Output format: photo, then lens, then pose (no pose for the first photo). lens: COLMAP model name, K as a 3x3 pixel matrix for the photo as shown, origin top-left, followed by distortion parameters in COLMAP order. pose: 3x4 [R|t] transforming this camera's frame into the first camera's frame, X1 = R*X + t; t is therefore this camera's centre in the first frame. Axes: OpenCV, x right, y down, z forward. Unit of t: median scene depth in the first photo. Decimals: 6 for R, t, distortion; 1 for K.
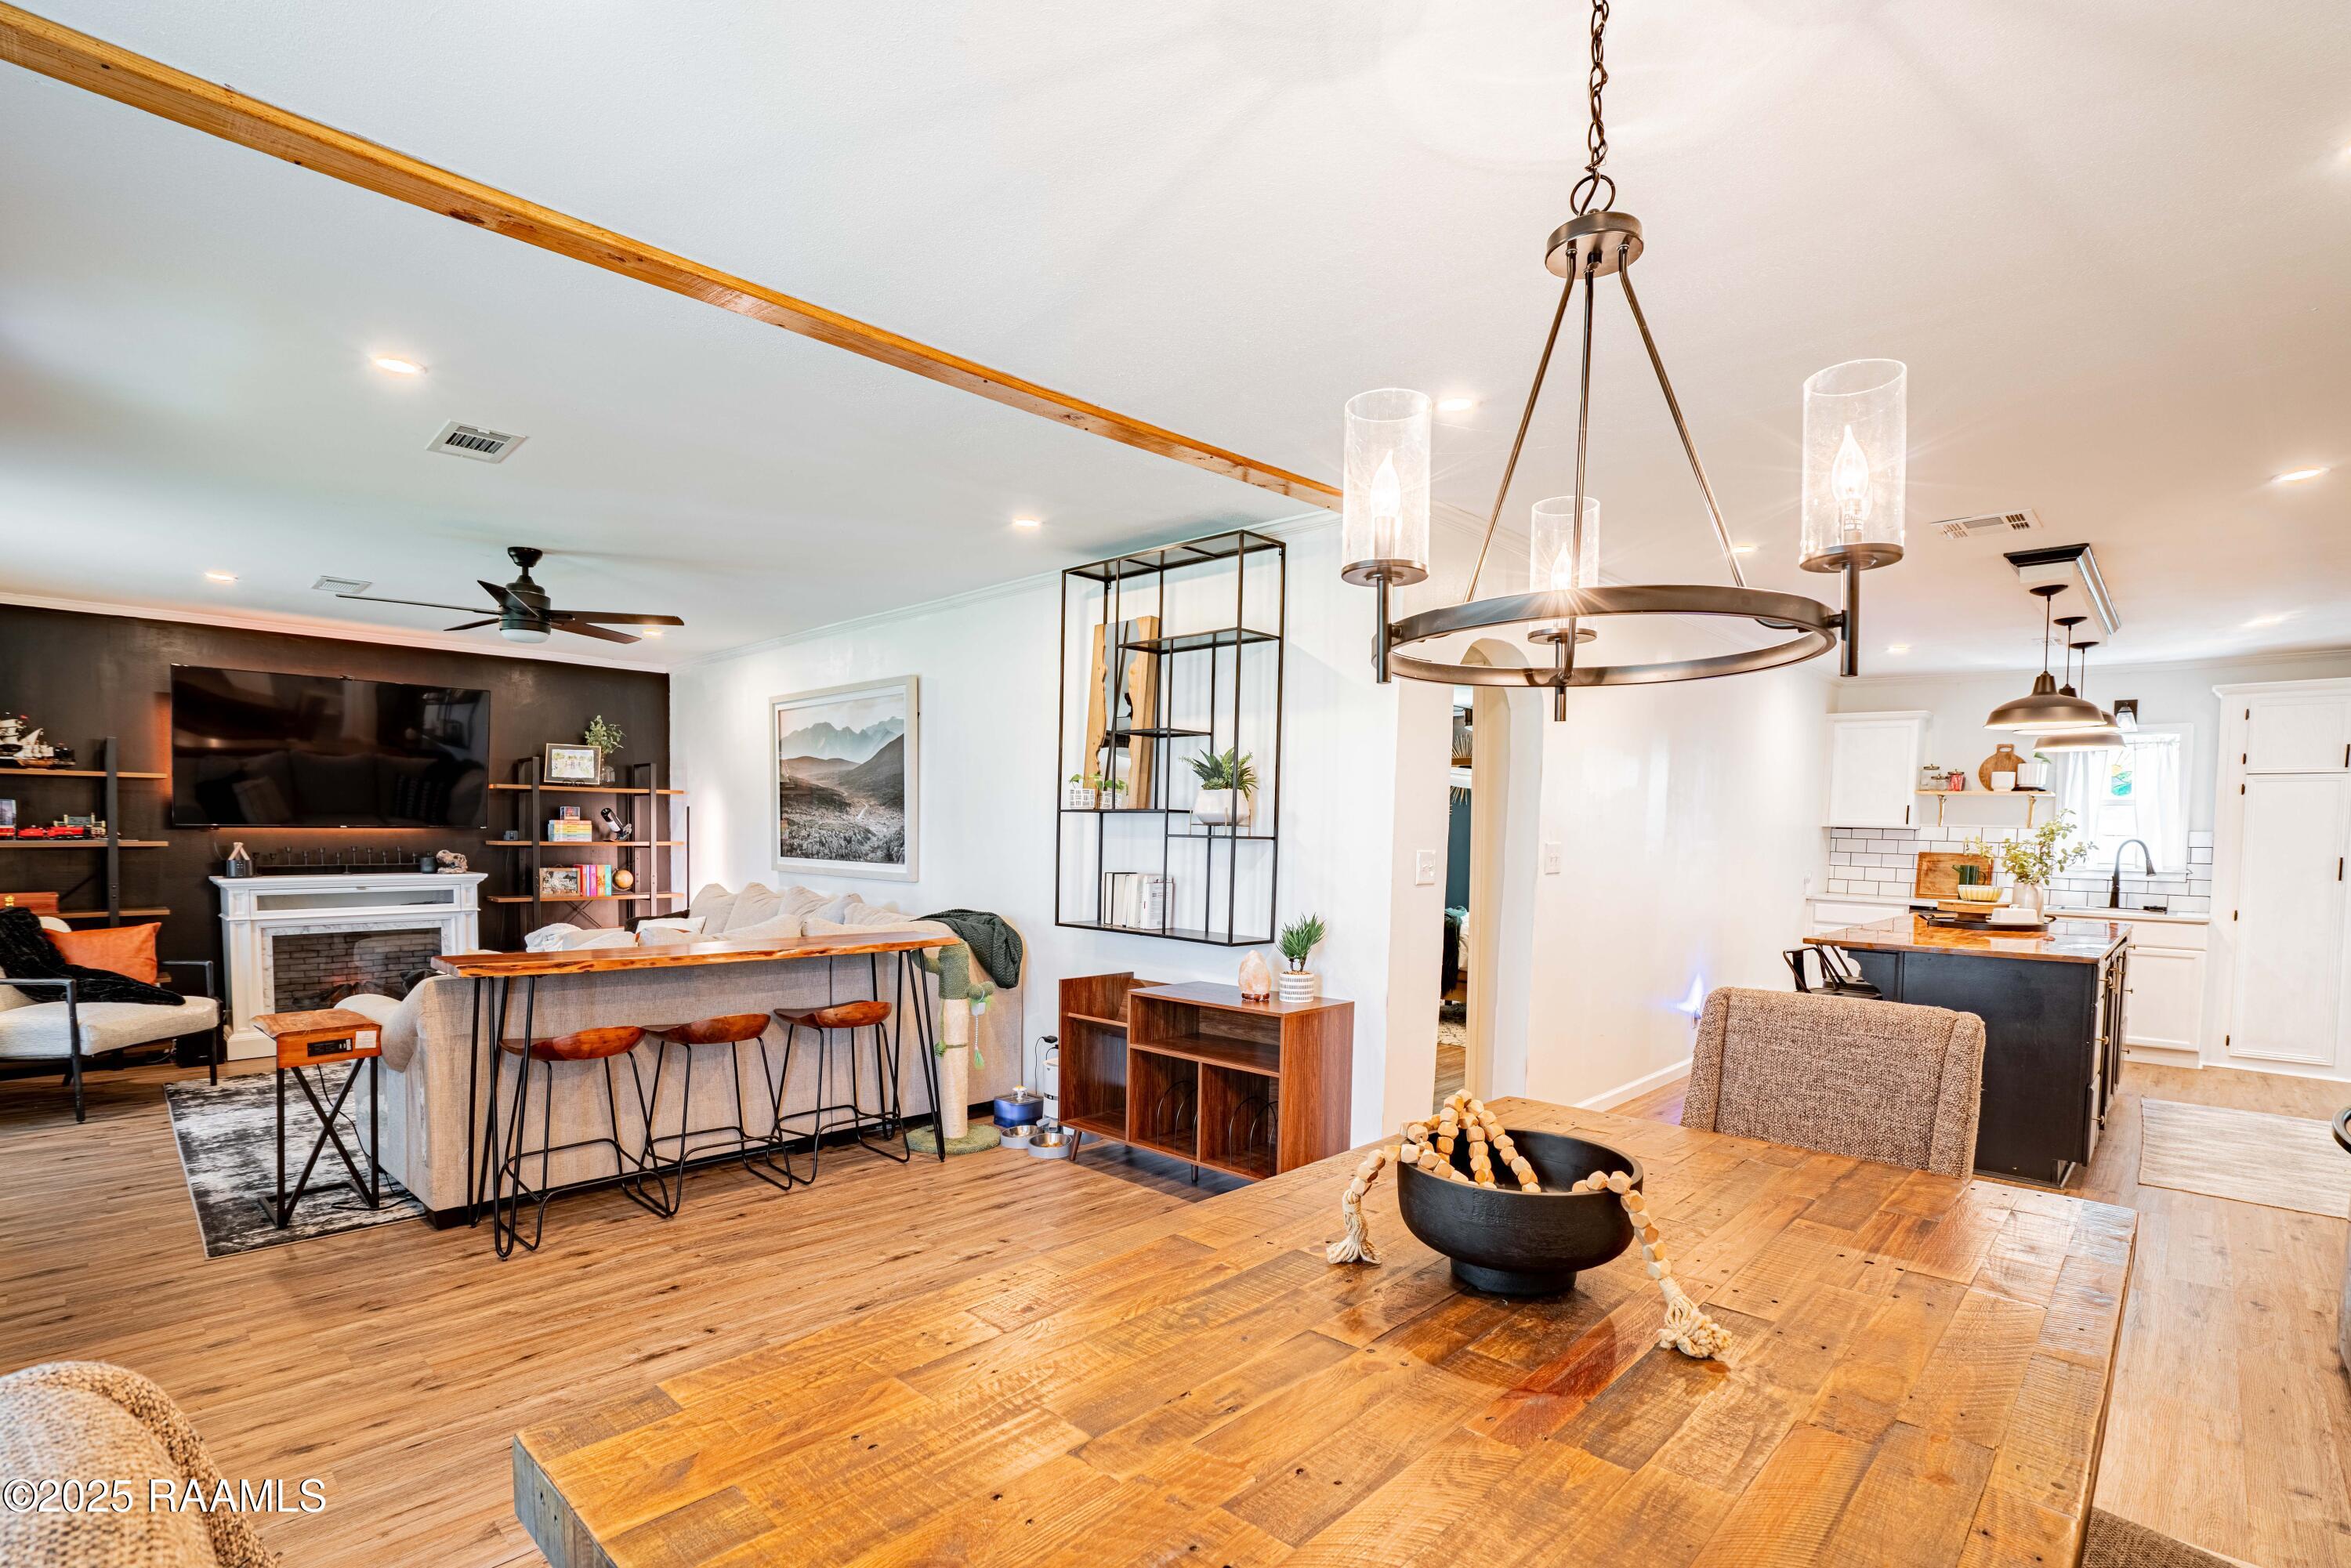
lens RADIAL K [[1117.5, 0, 1182.1], [0, 1117.5, 874.3], [0, 0, 1]] dist [-0.054713, 0.023908]
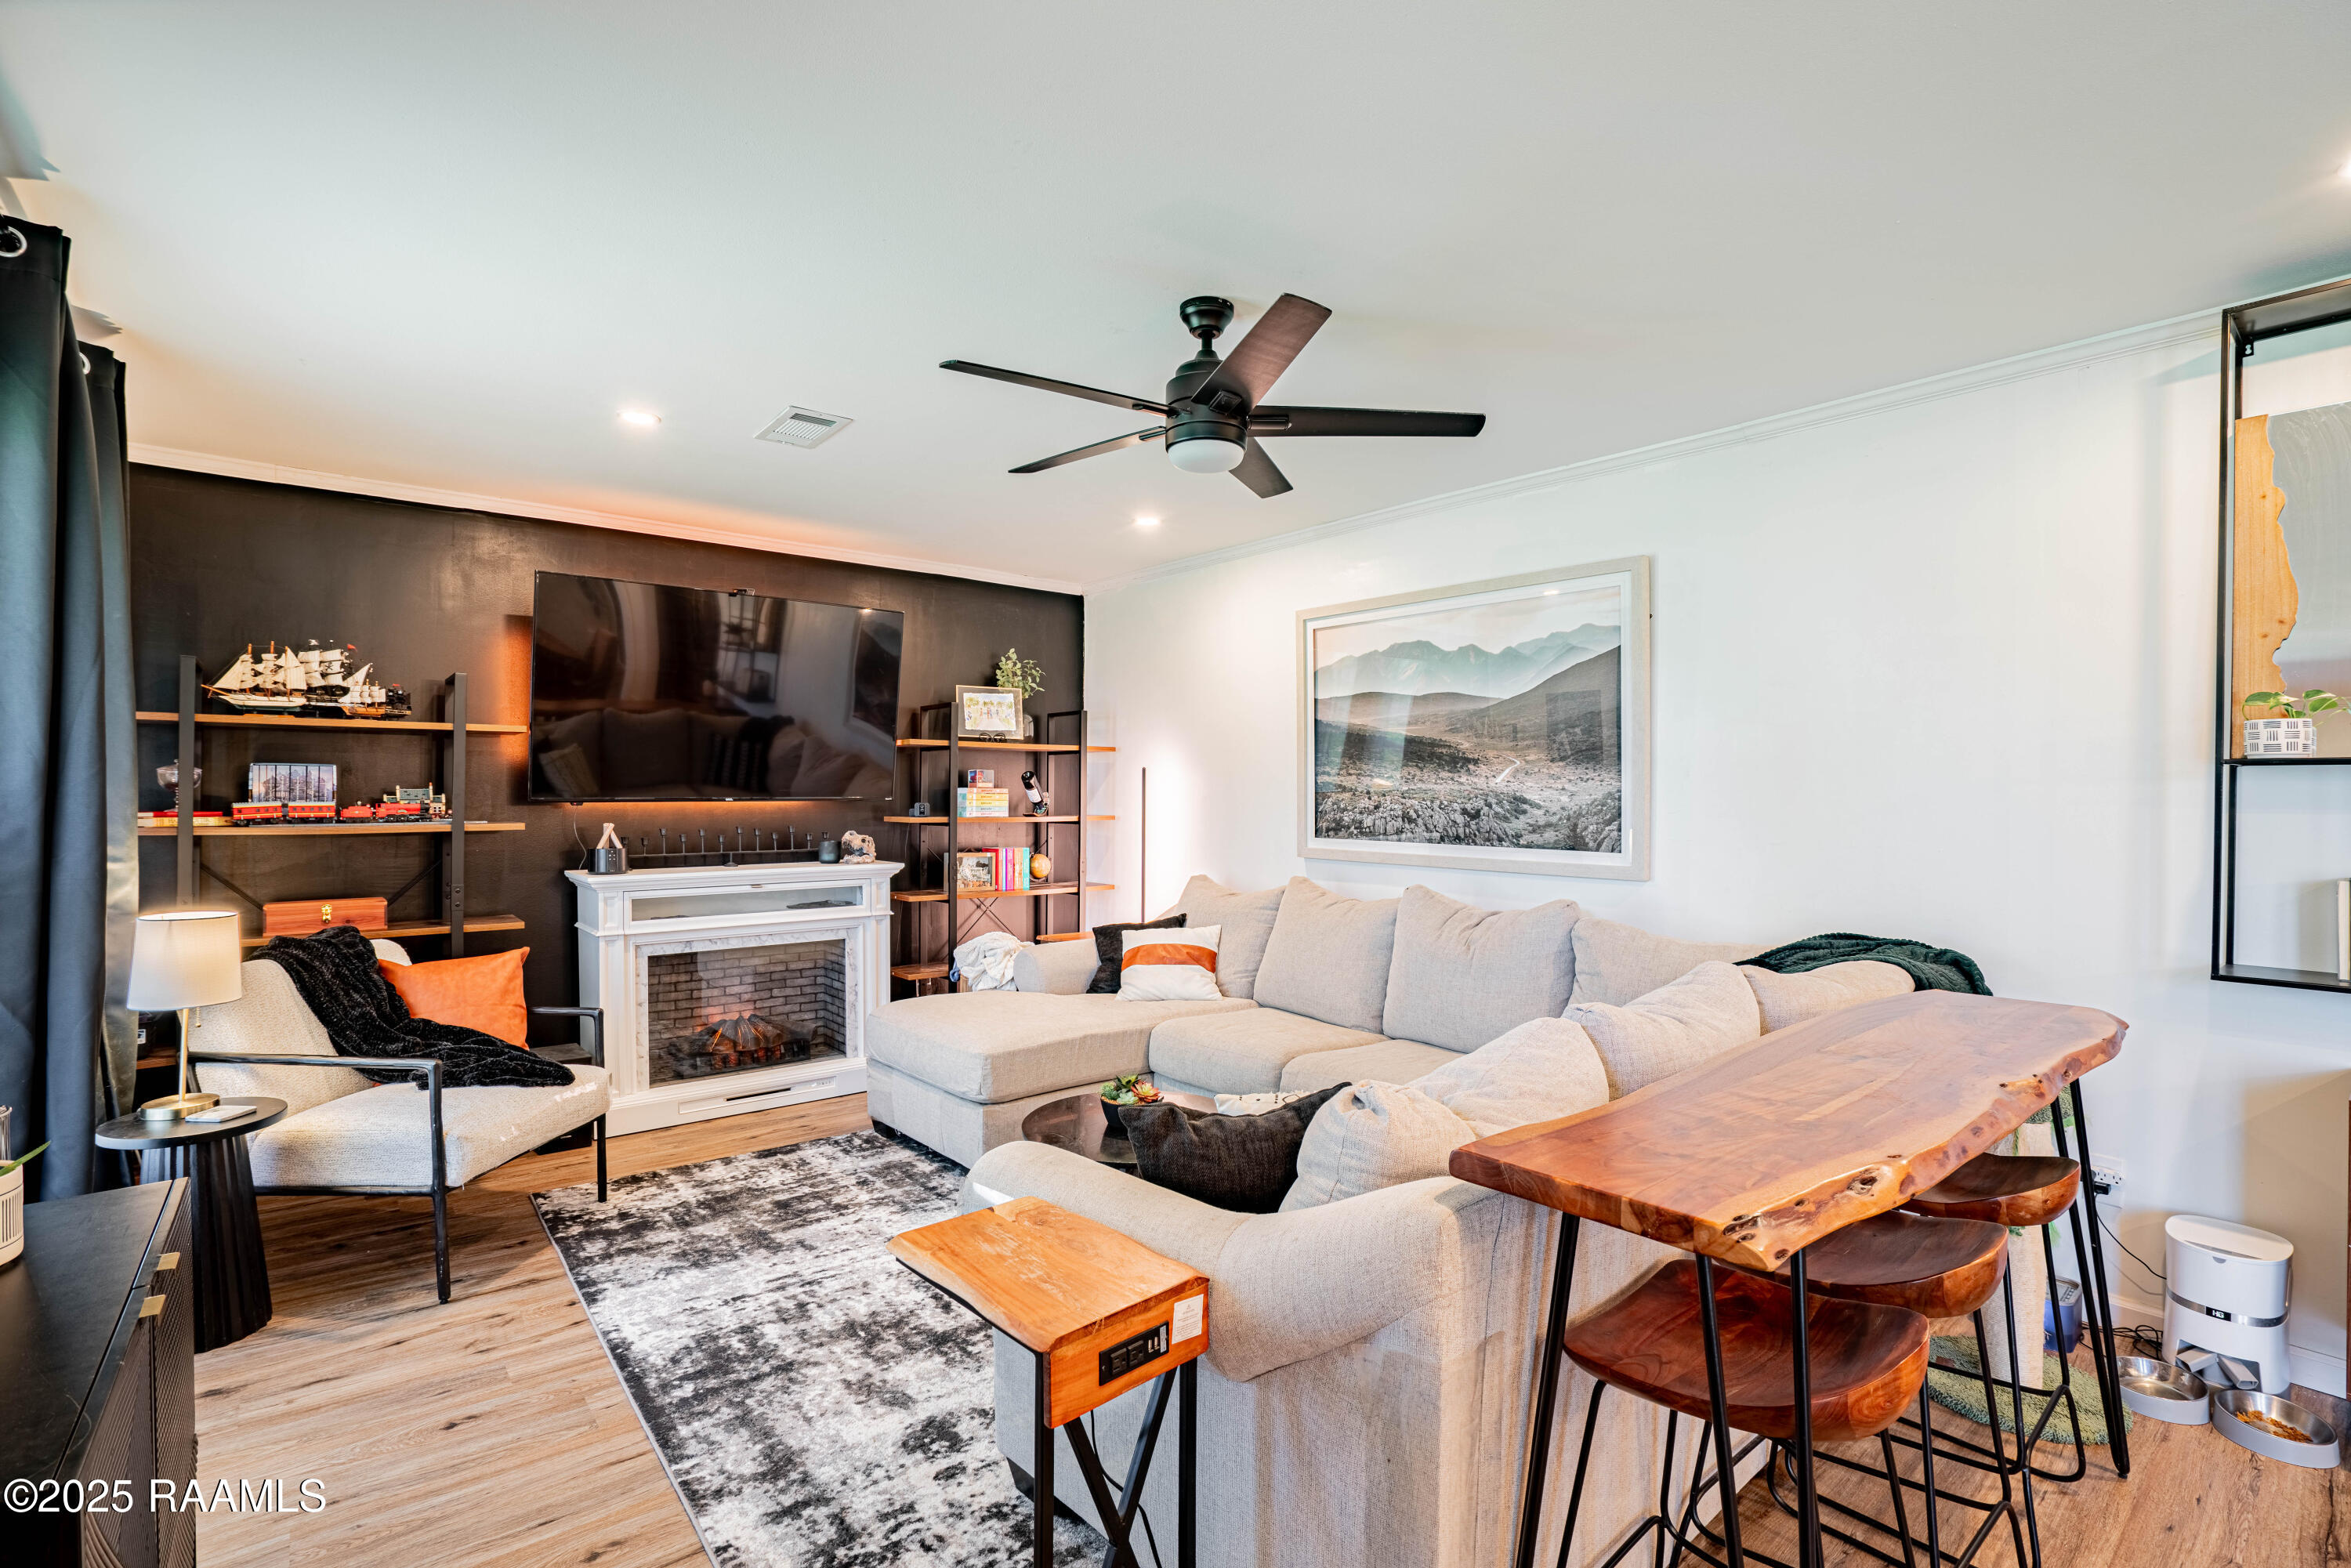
lens RADIAL K [[1084.0, 0, 1165.3], [0, 1084.0, 790.4], [0, 0, 1]] dist [-0.035528, 0.000774]
pose [[0.992917, -0.009519, -0.118429, -0.432607], [0.004696, 0.999151, -0.040939, -0.020600], [0.118719, 0.040092, 0.992118, 0.357838]]
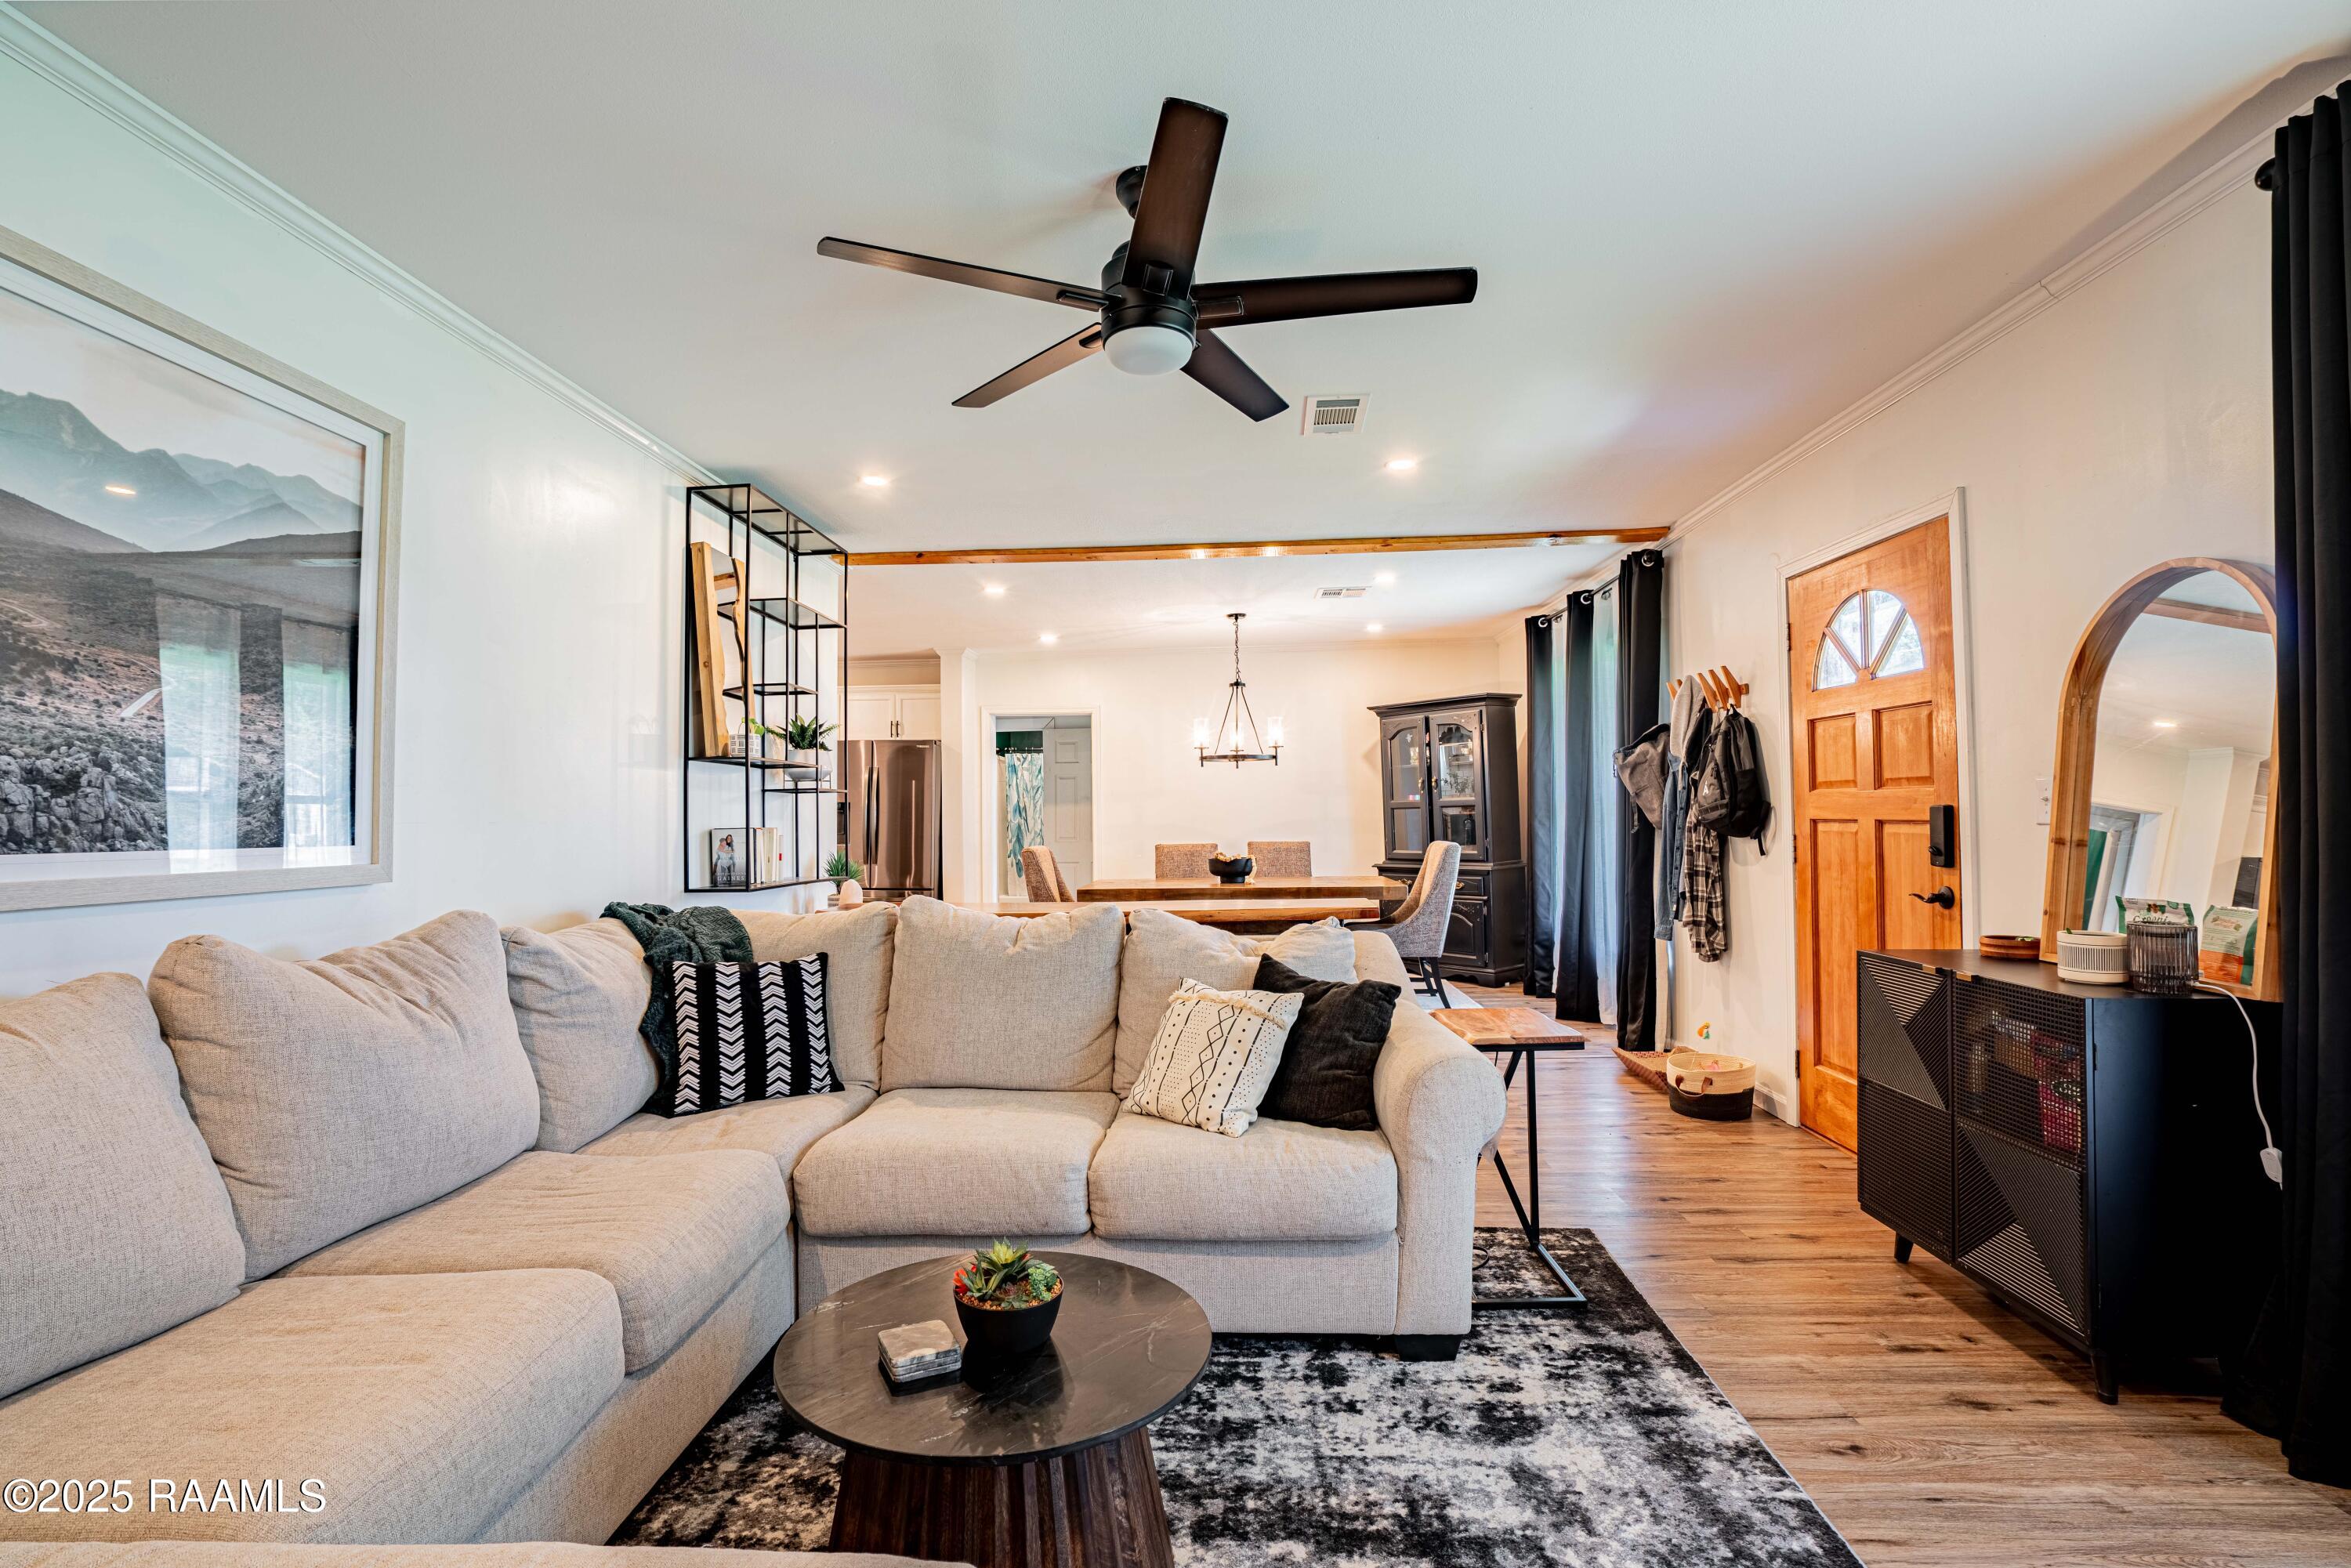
lens RADIAL K [[1084.0, 0, 1165.3], [0, 1084.0, 790.4], [0, 0, 1]] dist [-0.035528, 0.000774]
pose [[-0.652403, 0.013540, 0.757751, -0.747780], [0.031348, 0.999467, 0.009132, -0.023303], [-0.757224, 0.029712, -0.652480, 1.020940]]
